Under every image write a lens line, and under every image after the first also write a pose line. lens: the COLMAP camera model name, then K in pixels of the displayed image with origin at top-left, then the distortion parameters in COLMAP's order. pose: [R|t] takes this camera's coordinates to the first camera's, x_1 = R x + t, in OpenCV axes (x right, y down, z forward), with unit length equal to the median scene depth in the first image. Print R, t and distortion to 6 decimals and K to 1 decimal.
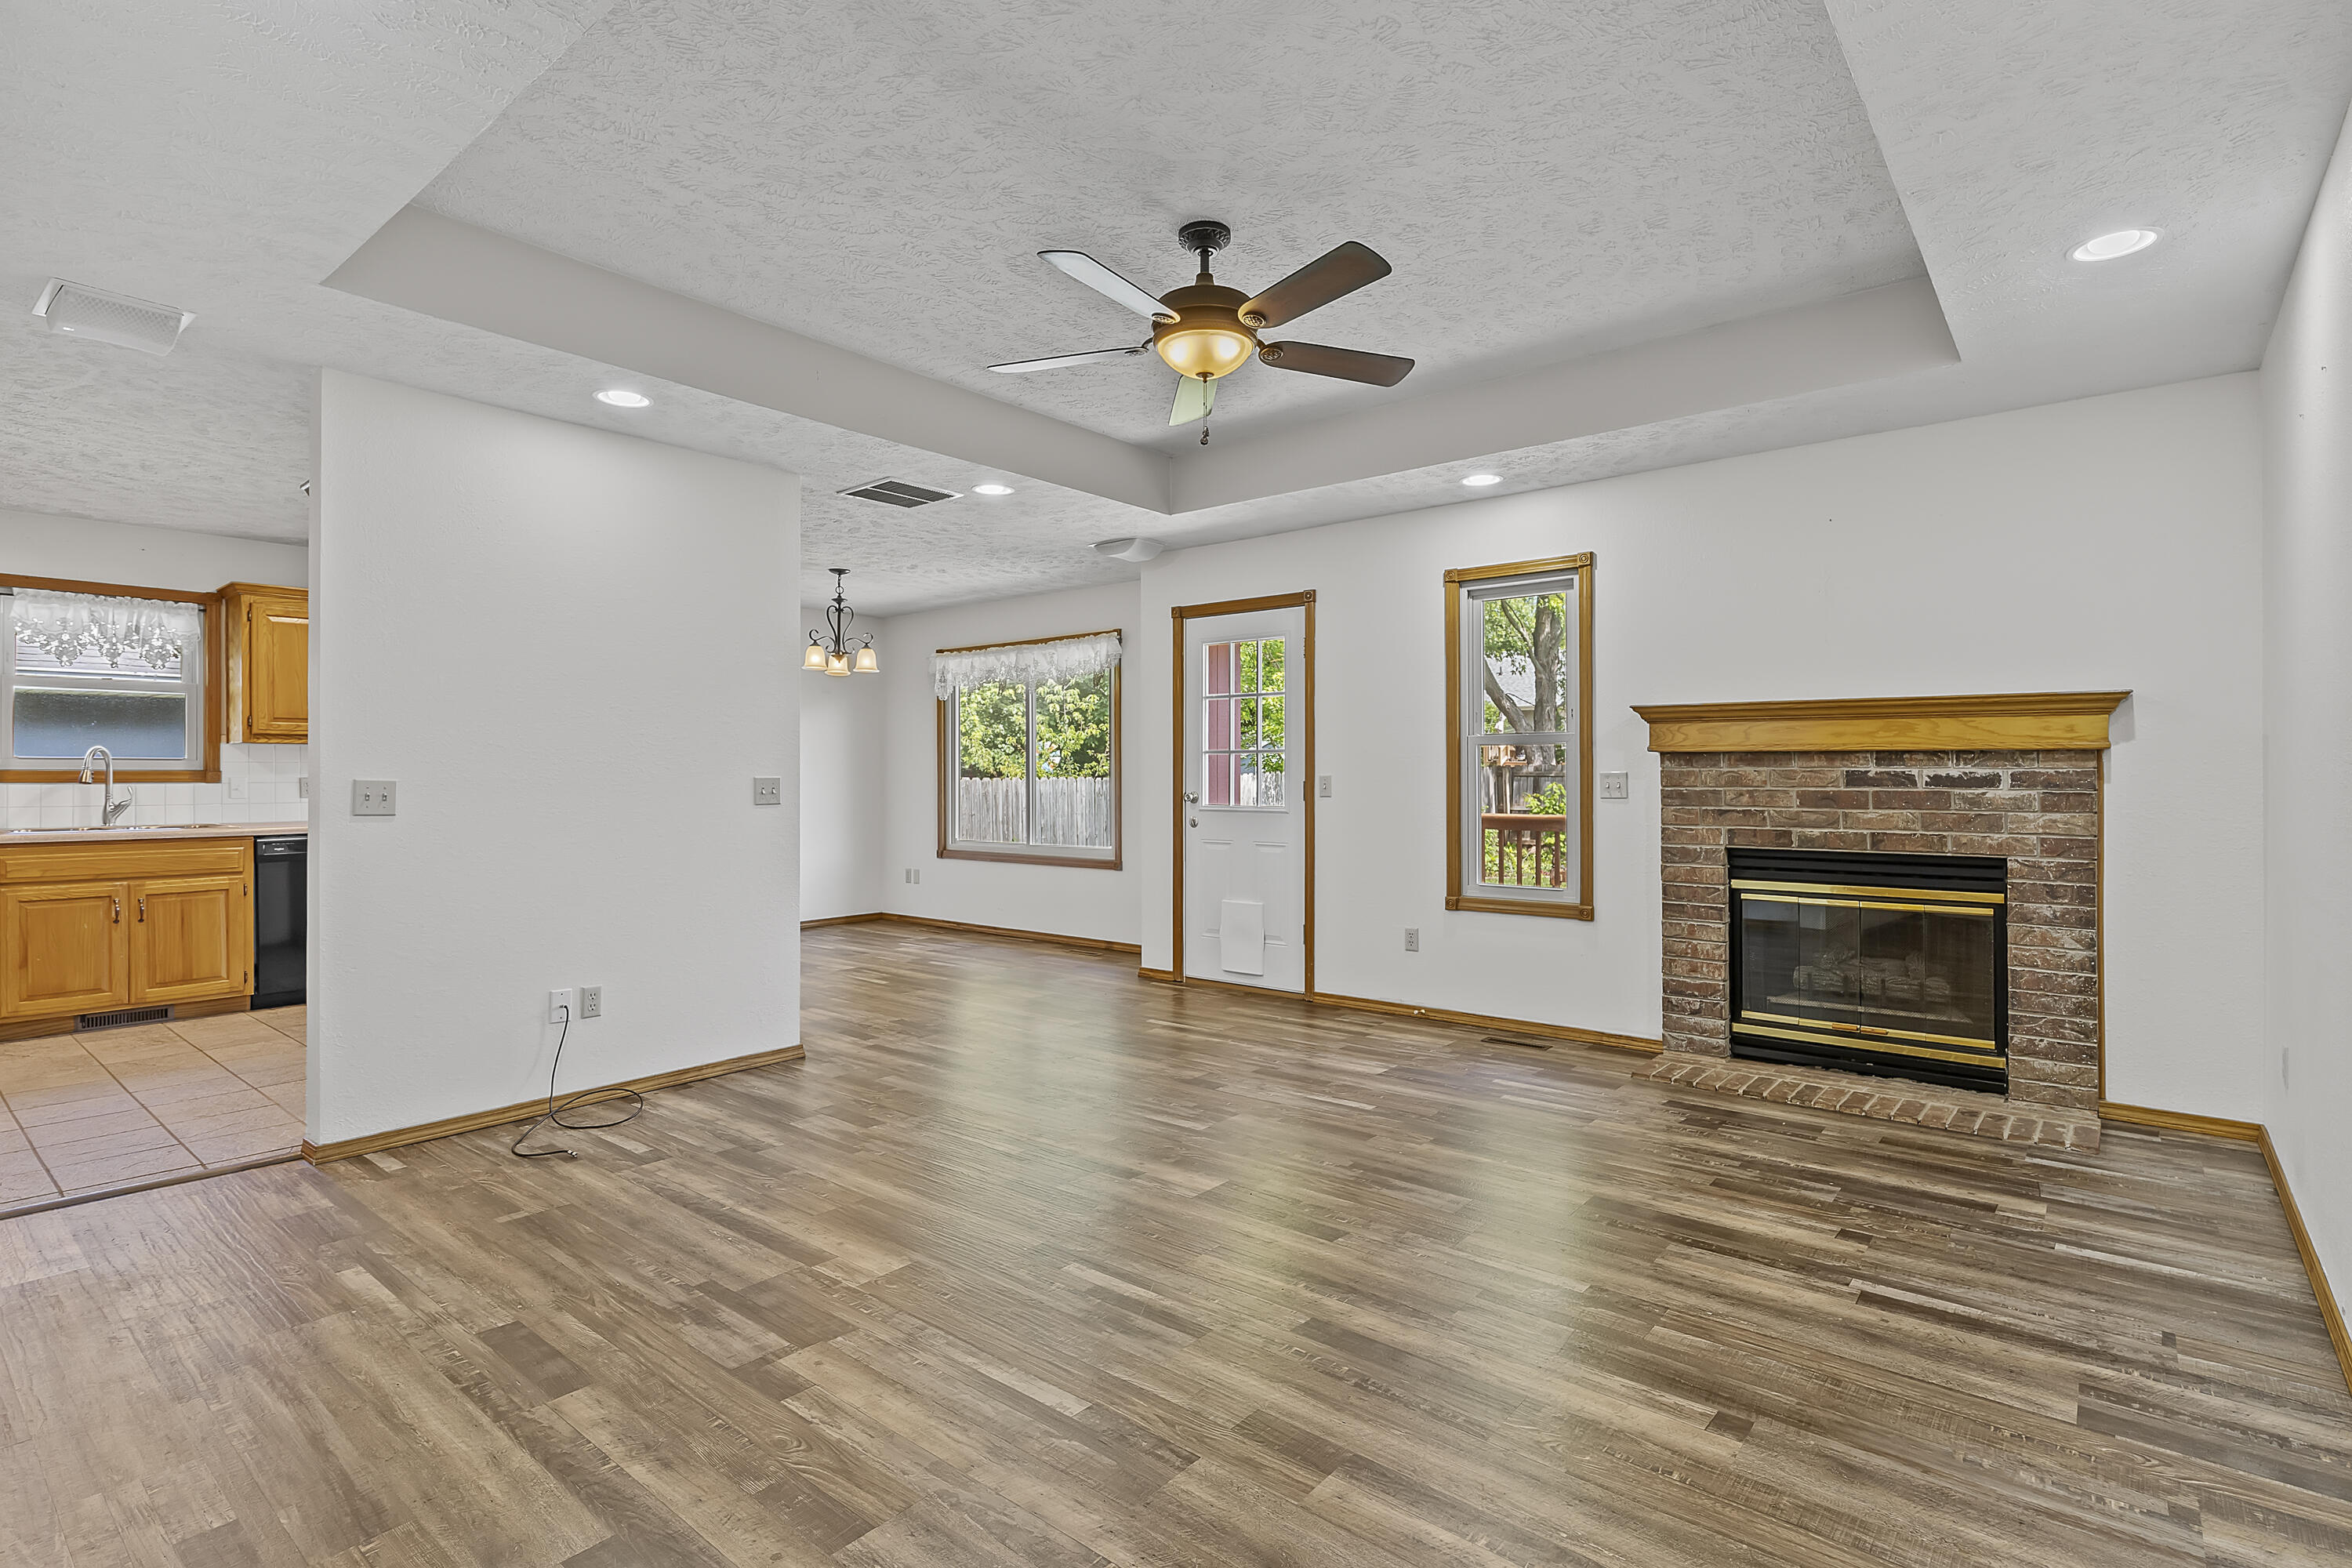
lens RADIAL K [[1128.4, 0, 1219.3], [0, 1128.4, 776.3], [0, 0, 1]] dist [-0.013077, -0.000394]
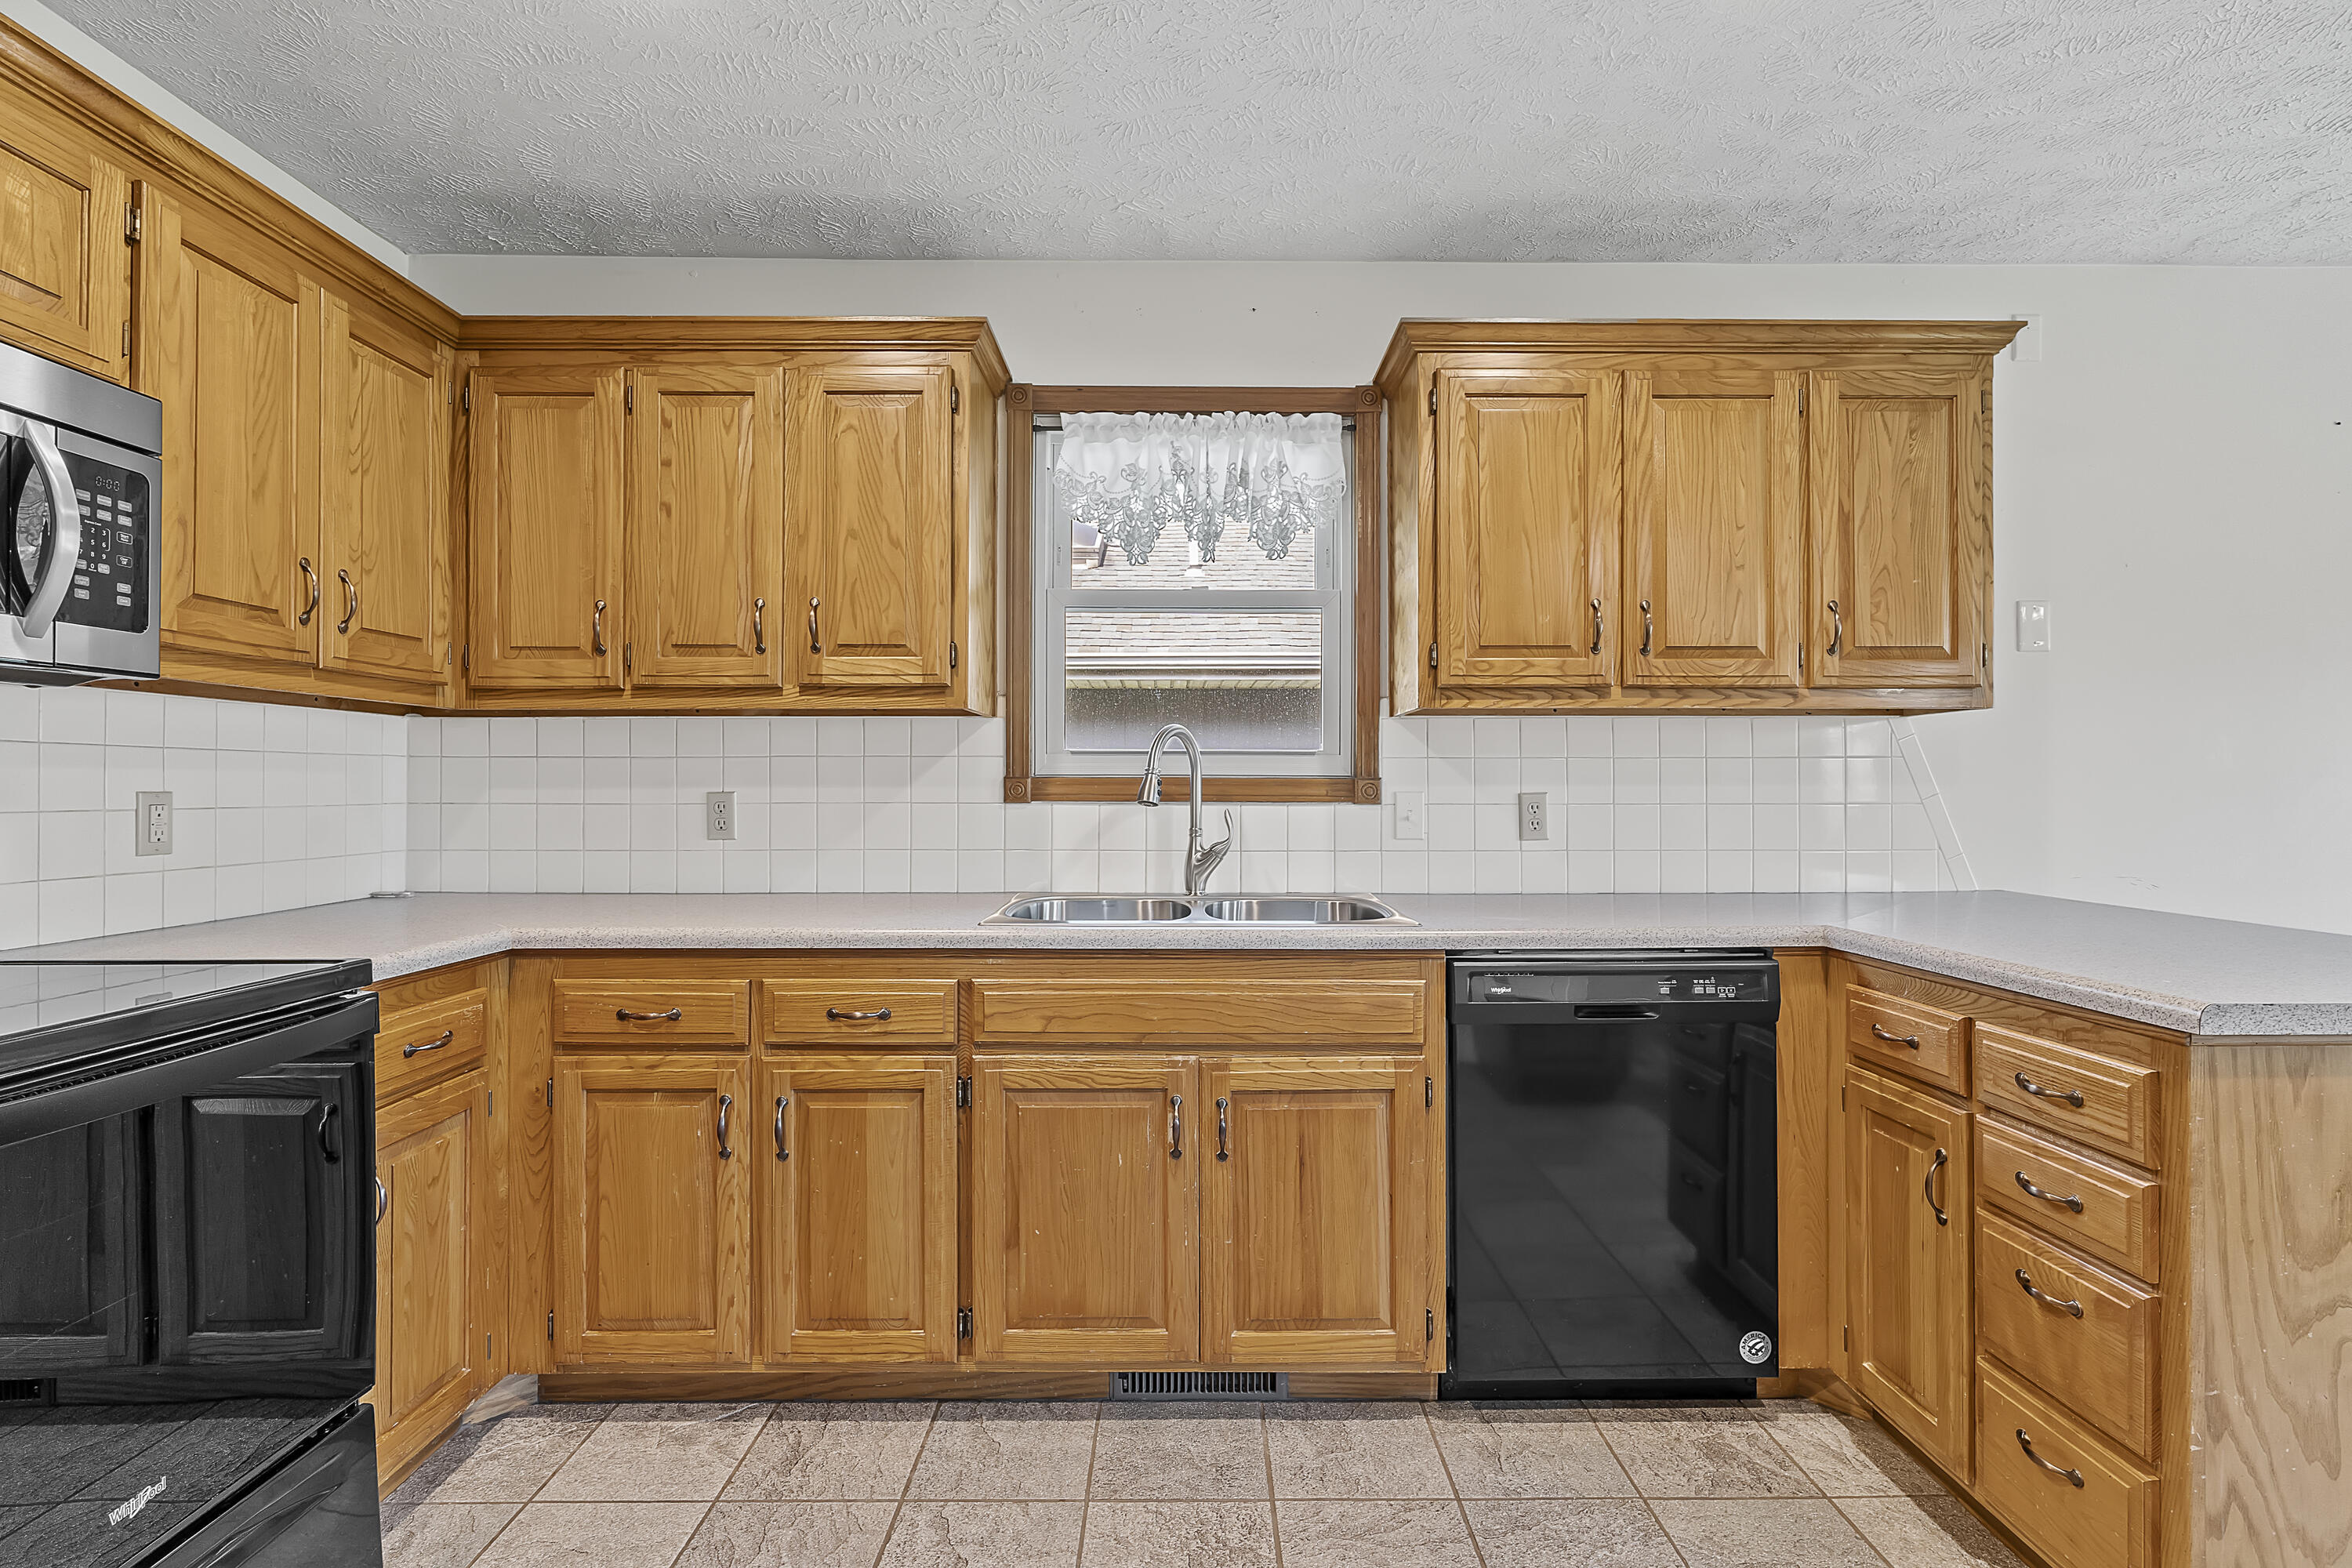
lens RADIAL K [[1191.3, 0, 1176.0], [0, 1191.3, 784.0], [0, 0, 1]] dist [0.033125, -0.000077]
pose [[0.619415, 0.006021, -0.785040, -0.604459], [-0.001280, 0.999977, 0.006660, -0.005381], [0.785062, -0.003121, 0.619409, 0.678666]]
